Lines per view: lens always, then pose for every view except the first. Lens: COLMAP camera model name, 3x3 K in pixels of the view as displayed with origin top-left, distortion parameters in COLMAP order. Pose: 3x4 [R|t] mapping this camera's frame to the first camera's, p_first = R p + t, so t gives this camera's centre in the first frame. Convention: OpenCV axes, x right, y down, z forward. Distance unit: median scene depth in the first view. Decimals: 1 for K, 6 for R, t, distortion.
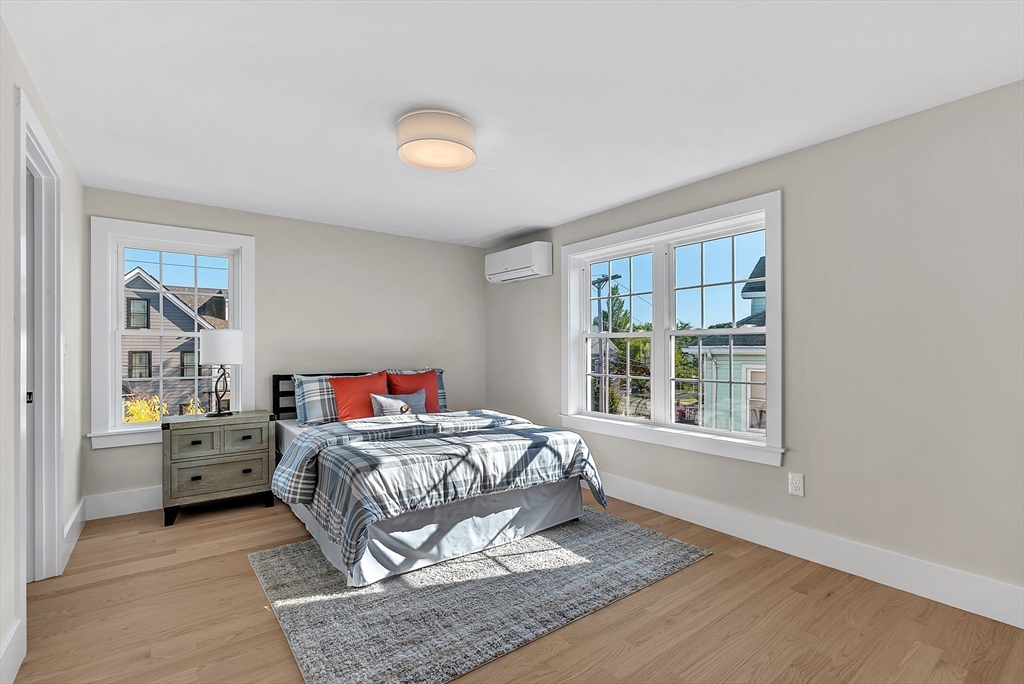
lens RADIAL K [[466.5, 0, 509.2], [0, 466.5, 352.3], [0, 0, 1]] dist [0.001981, 0.000265]
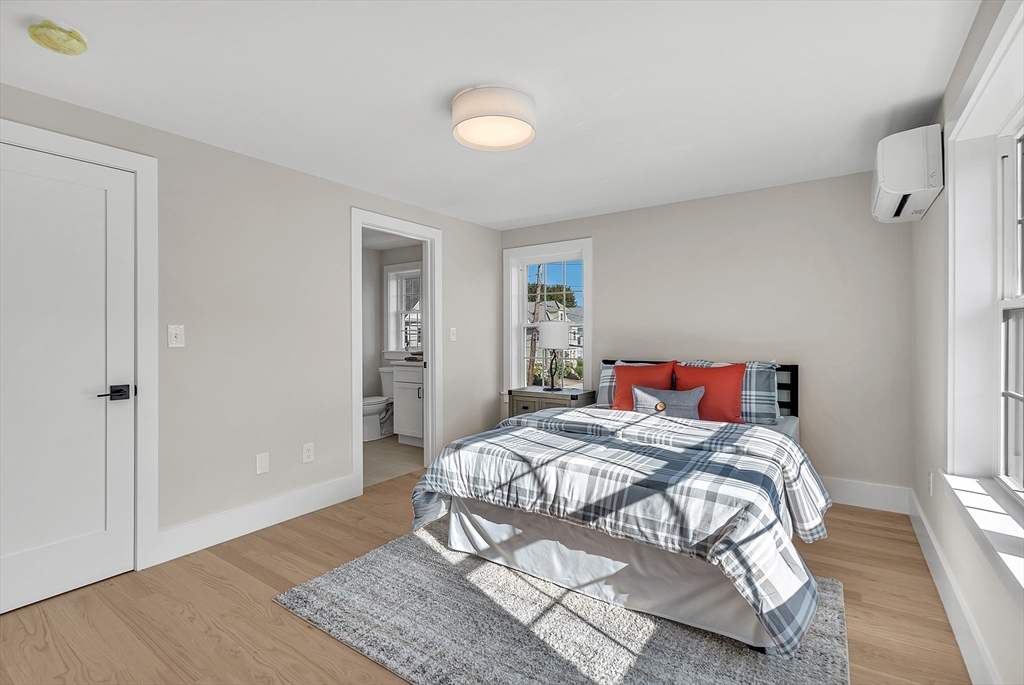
lens RADIAL K [[460.2, 0, 510.4], [0, 460.2, 340.9], [0, 0, 1]] dist [-0.005527, -0.000200]
pose [[0.321850, 0.007571, -0.946760, 0.658665], [0.002153, 0.999960, 0.008728, -0.008991], [0.946788, -0.004848, 0.321821, 0.658138]]
